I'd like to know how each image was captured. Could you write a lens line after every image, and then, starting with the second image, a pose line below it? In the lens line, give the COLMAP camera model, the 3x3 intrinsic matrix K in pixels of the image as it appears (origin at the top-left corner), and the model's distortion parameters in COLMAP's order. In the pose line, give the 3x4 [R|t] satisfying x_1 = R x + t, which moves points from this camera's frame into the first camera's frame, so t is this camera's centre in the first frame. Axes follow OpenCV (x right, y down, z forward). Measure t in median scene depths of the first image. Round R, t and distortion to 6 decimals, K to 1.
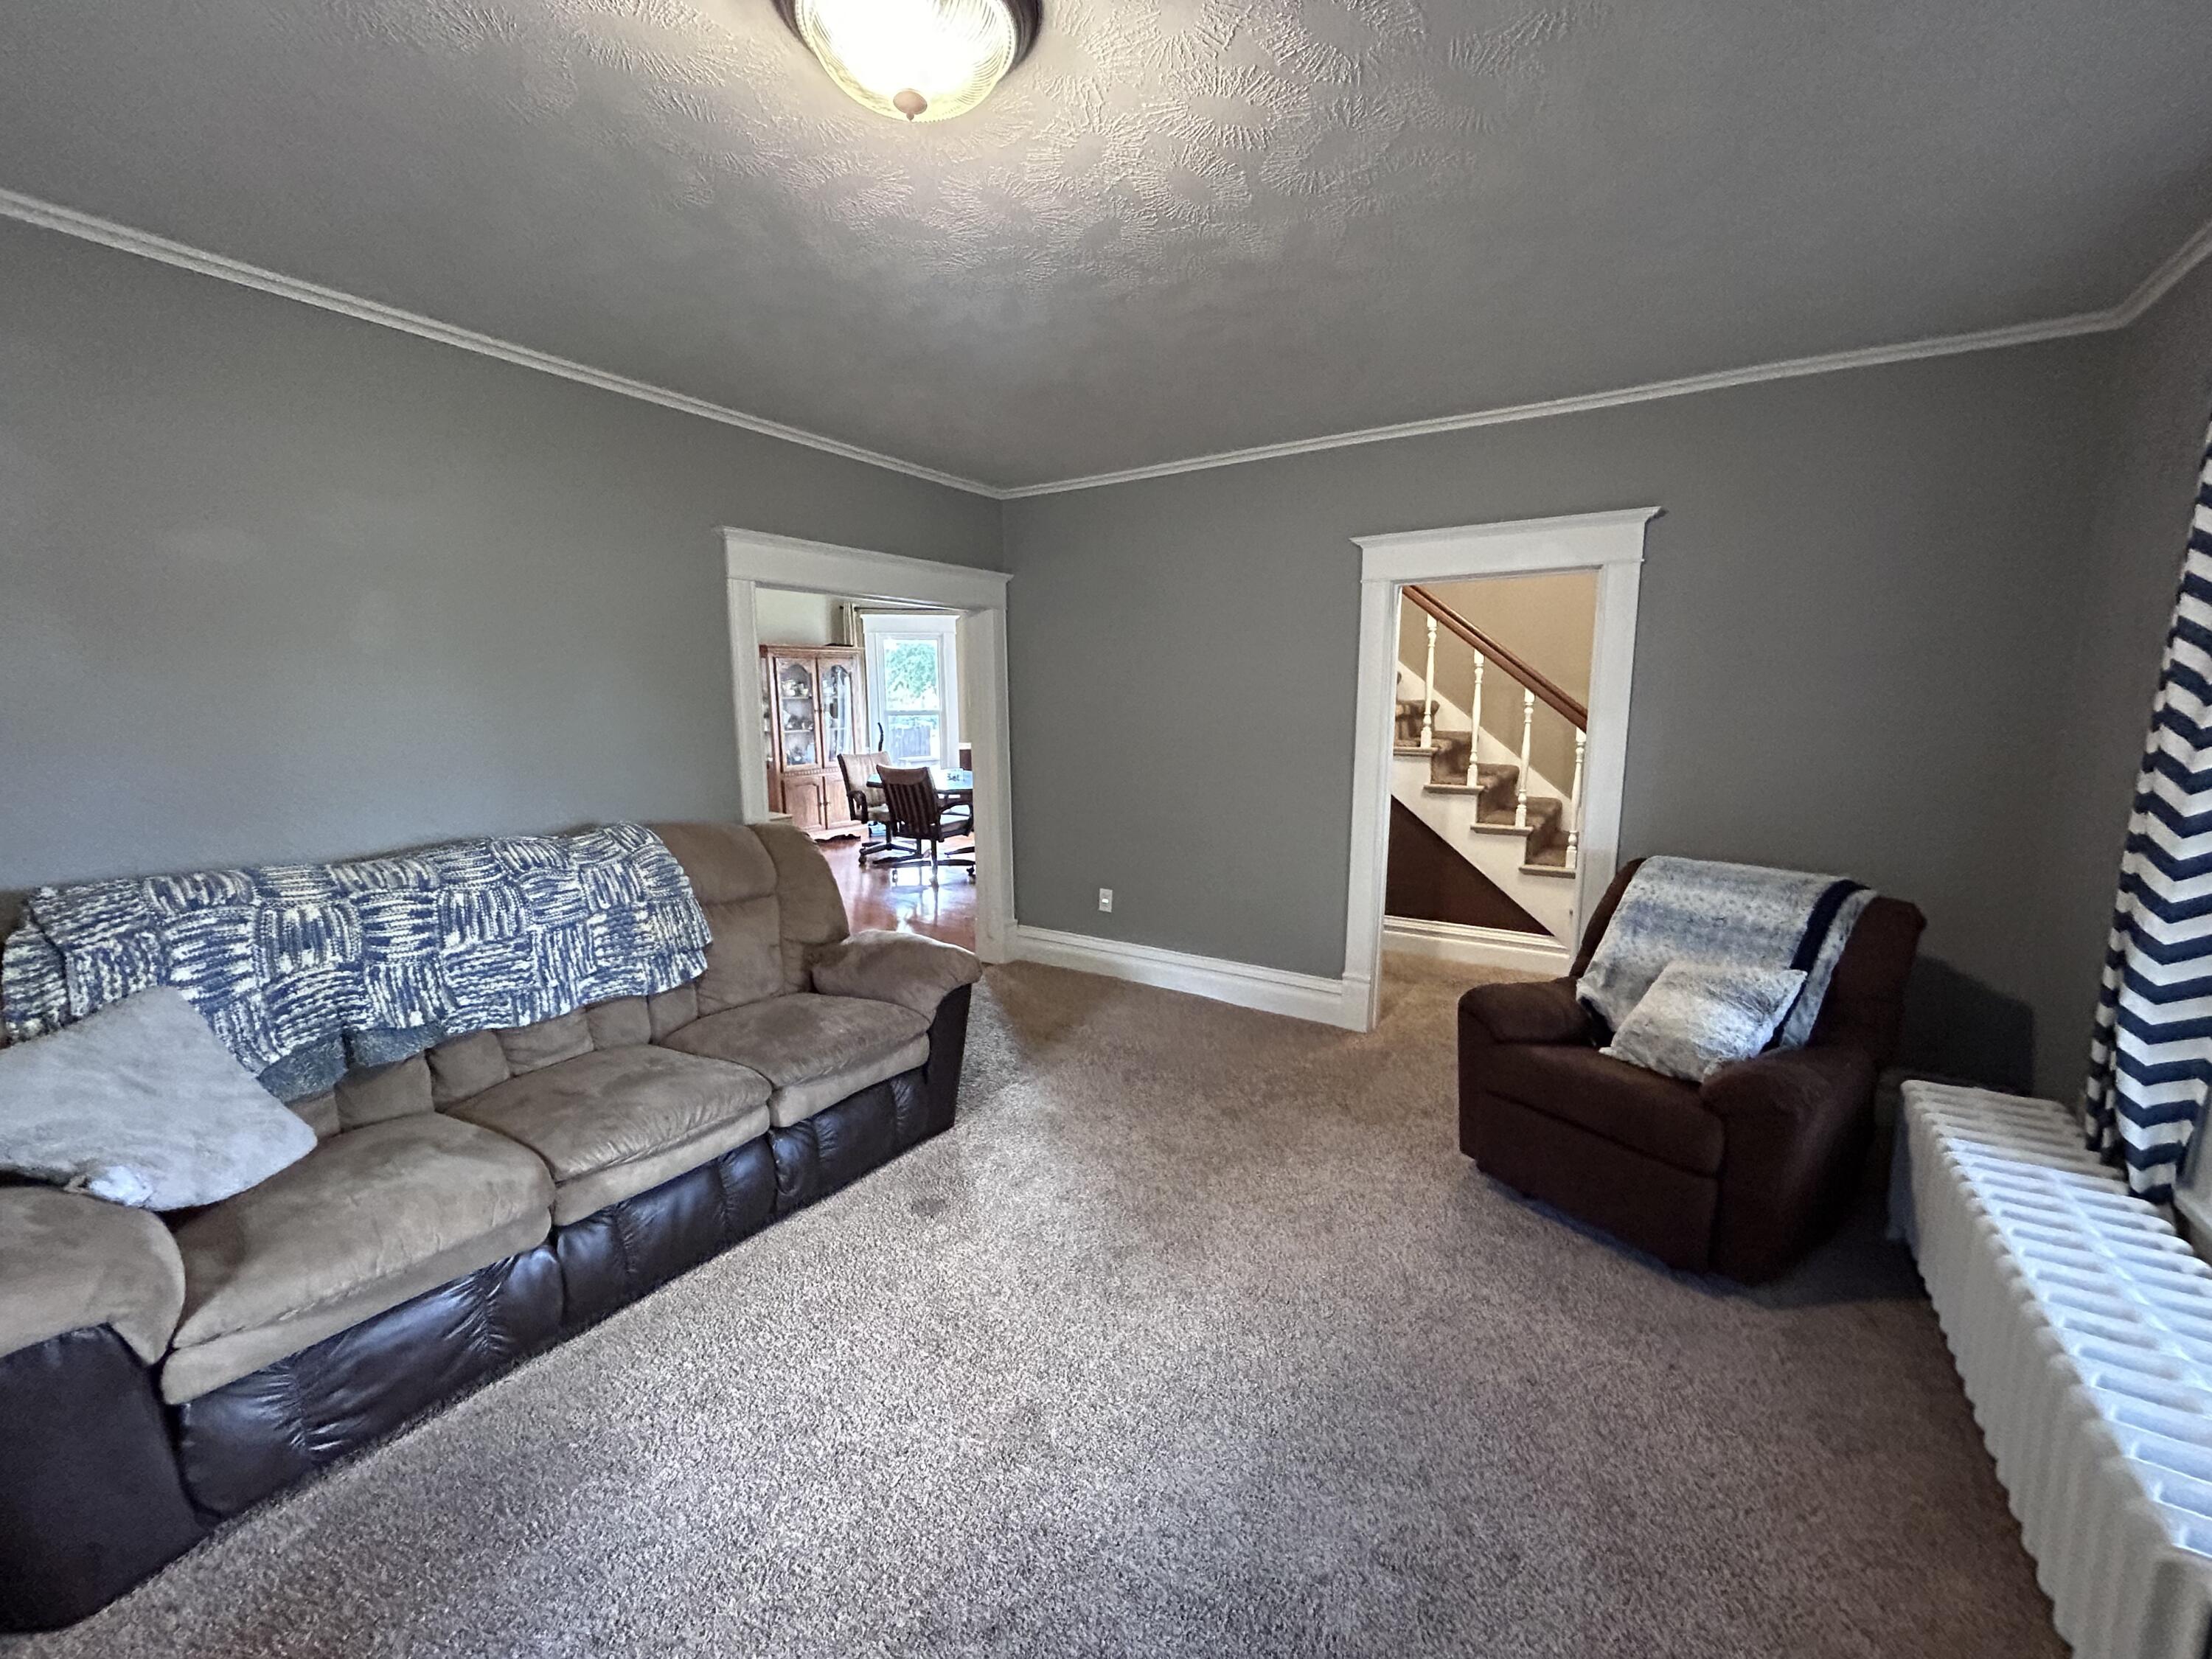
lens RADIAL K [[898.3, 0, 1104.2], [0, 898.3, 834.4], [0, 0, 1]] dist [-0.000720, -0.000008]
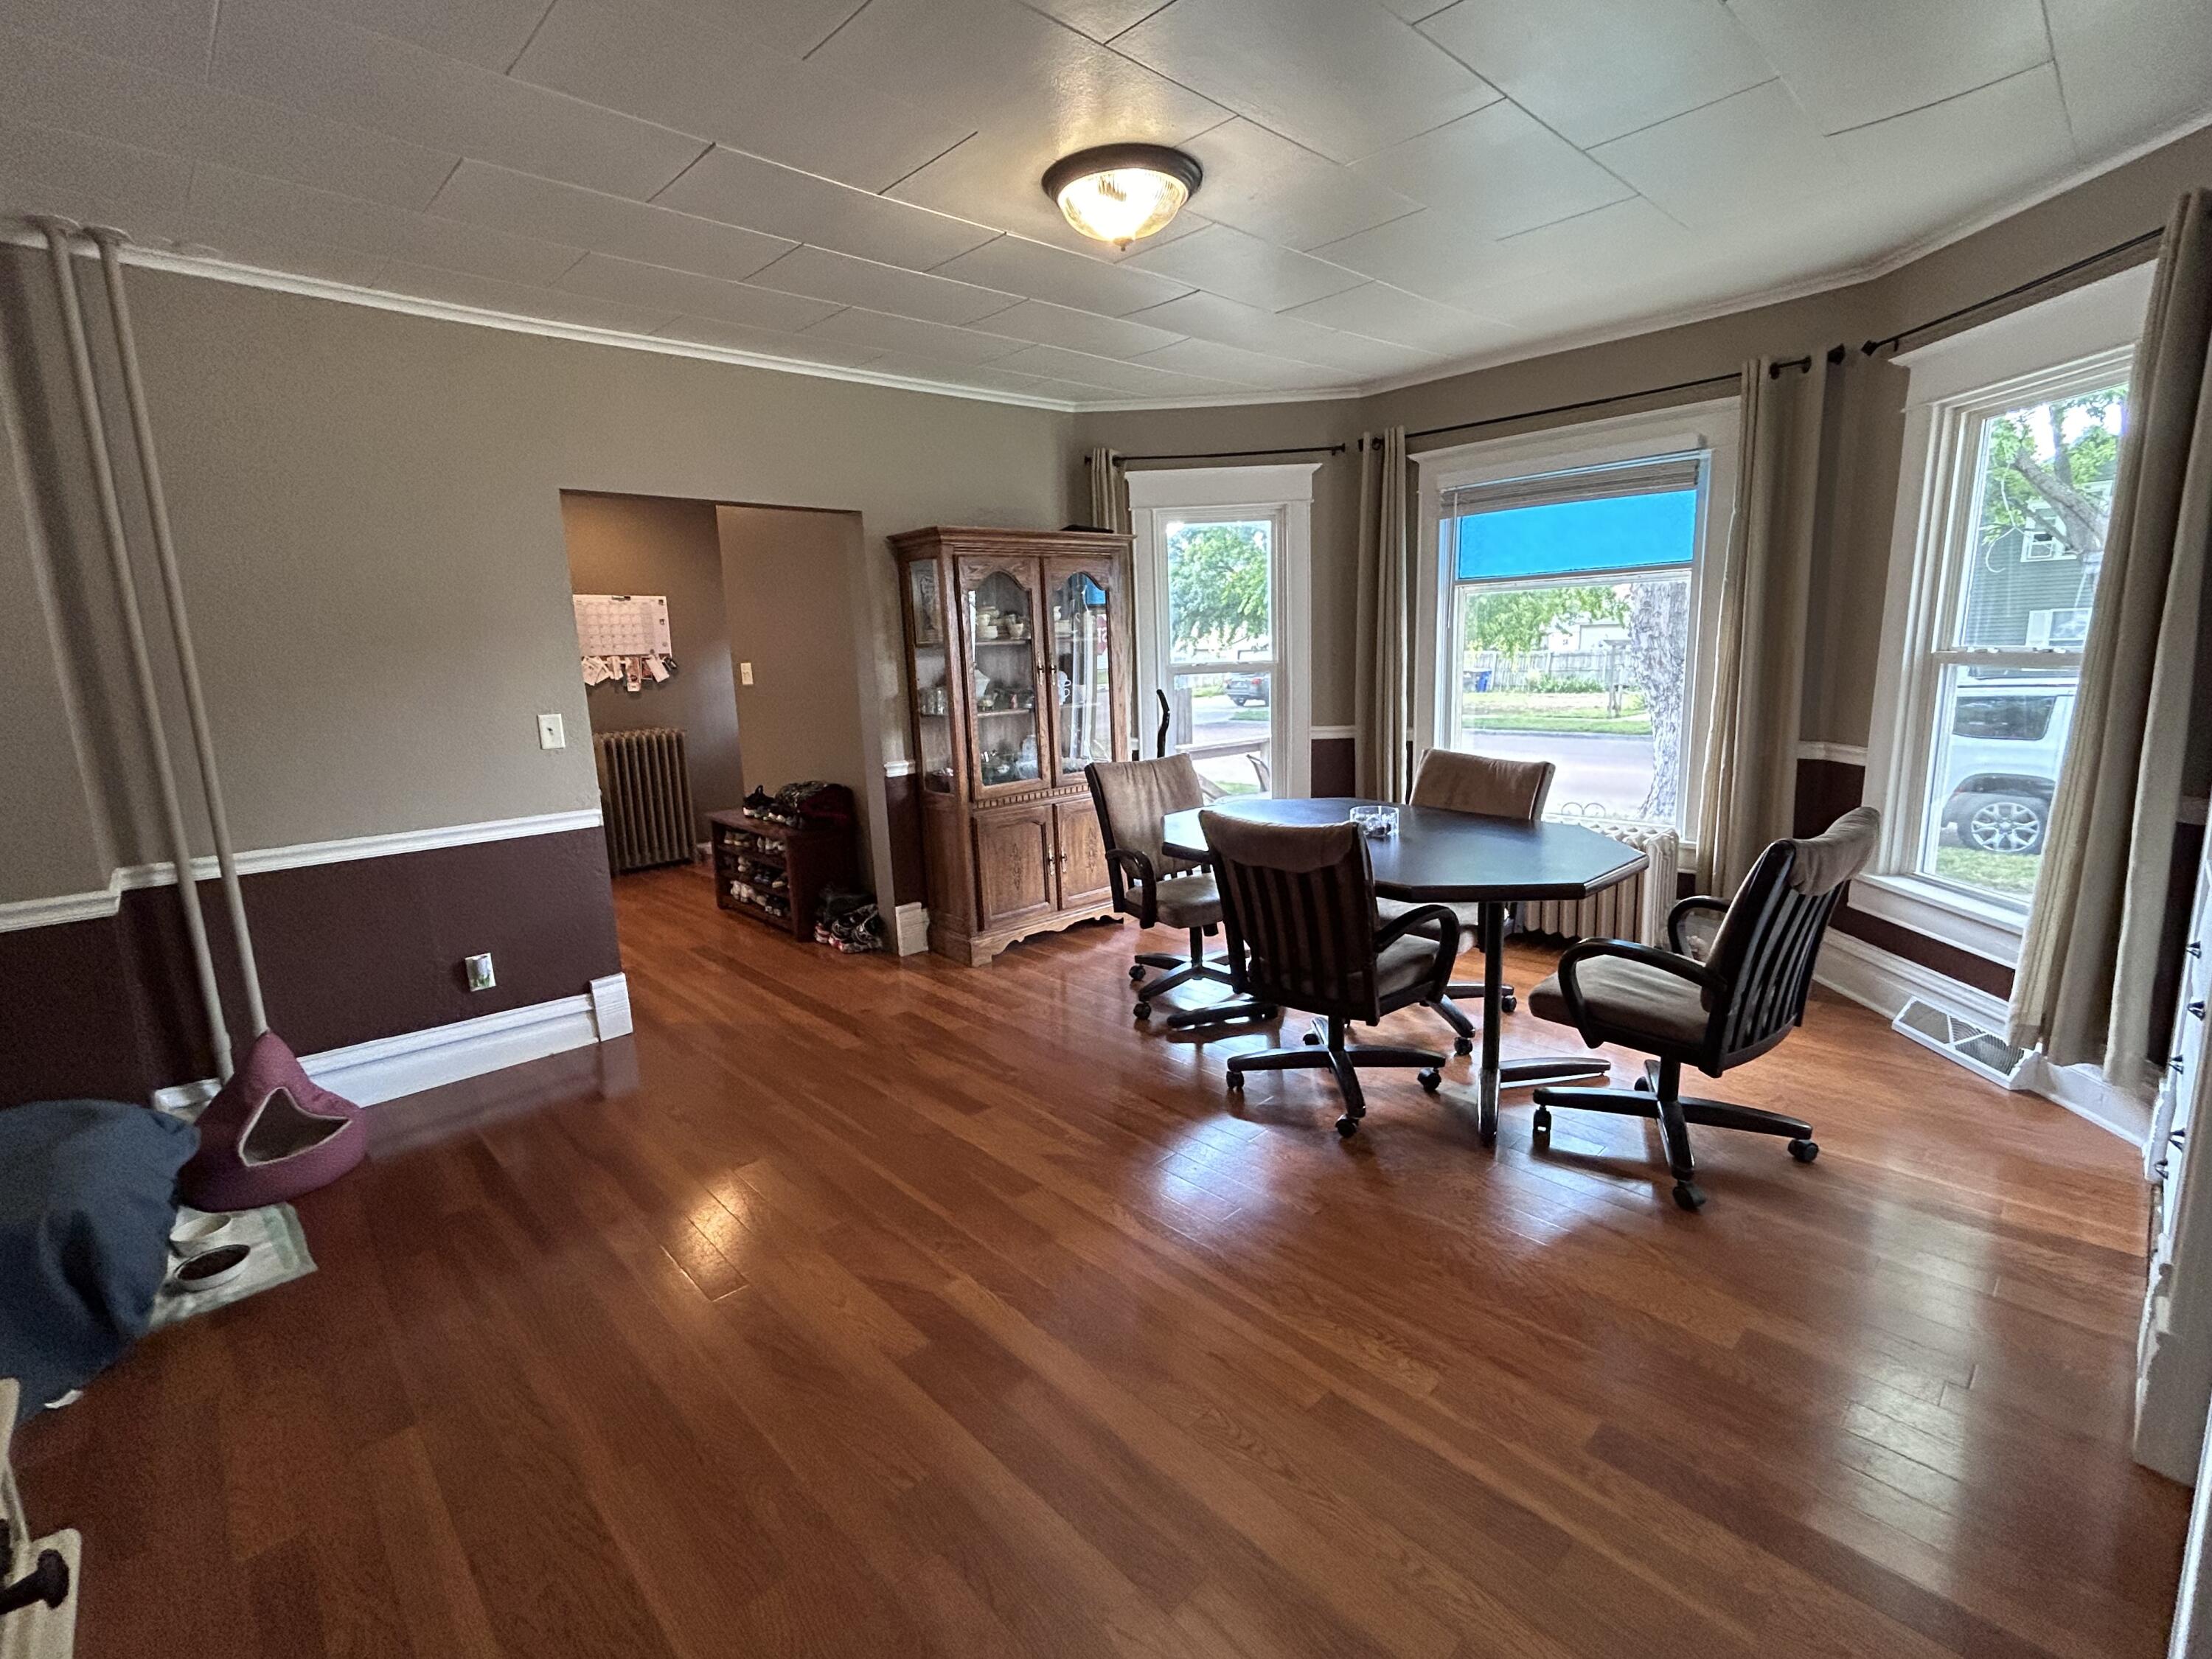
lens RADIAL K [[1003.2, 0, 1109.9], [0, 1003.2, 827.5], [0, 0, 1]] dist [0.000496, 0.000005]
pose [[0.974906, 0.010331, -0.222378, -0.163750], [-0.004000, 0.999574, 0.028902, -0.068474], [0.222582, -0.027288, 0.974532, 0.481598]]
